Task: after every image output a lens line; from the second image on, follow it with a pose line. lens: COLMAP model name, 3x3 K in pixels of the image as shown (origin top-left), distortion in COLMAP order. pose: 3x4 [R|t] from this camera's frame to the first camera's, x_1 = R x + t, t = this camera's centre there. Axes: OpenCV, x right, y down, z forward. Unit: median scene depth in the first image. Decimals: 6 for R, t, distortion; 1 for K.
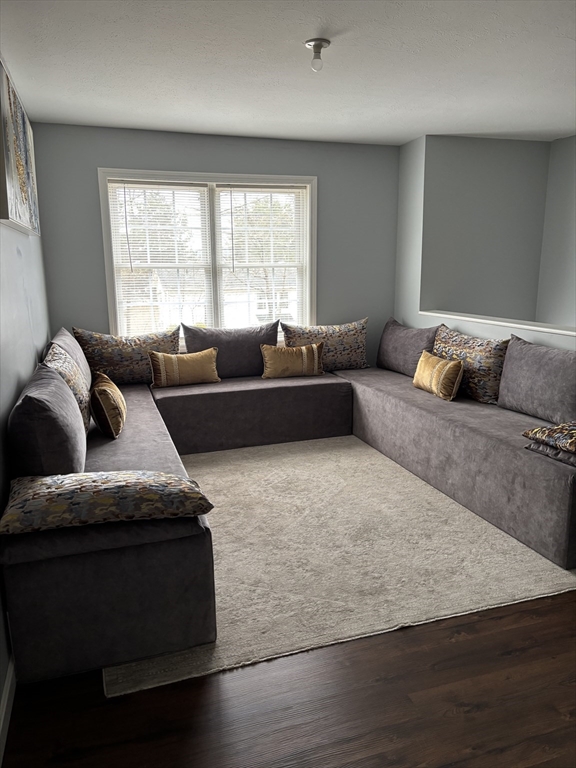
lens RADIAL K [[577.8, 0, 288.7], [0, 577.8, 389.5], [0, 0, 1]] dist [0.060051, -0.047546]
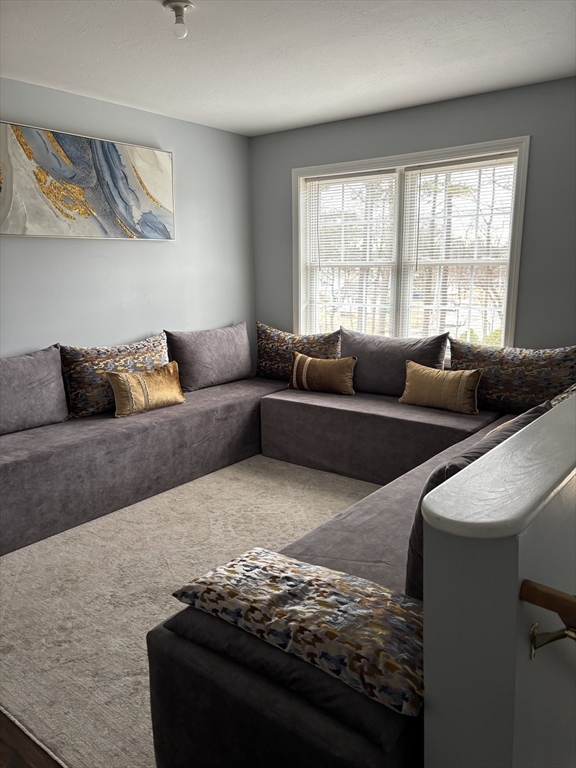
lens RADIAL K [[577.8, 0, 288.7], [0, 577.8, 389.5], [0, 0, 1]] dist [0.060051, -0.047546]
pose [[0.559092, 0.178170, -0.809736, 0.567469], [-0.167882, 0.980734, 0.099880, -0.098692], [0.811931, 0.080098, 0.578232, 0.427802]]
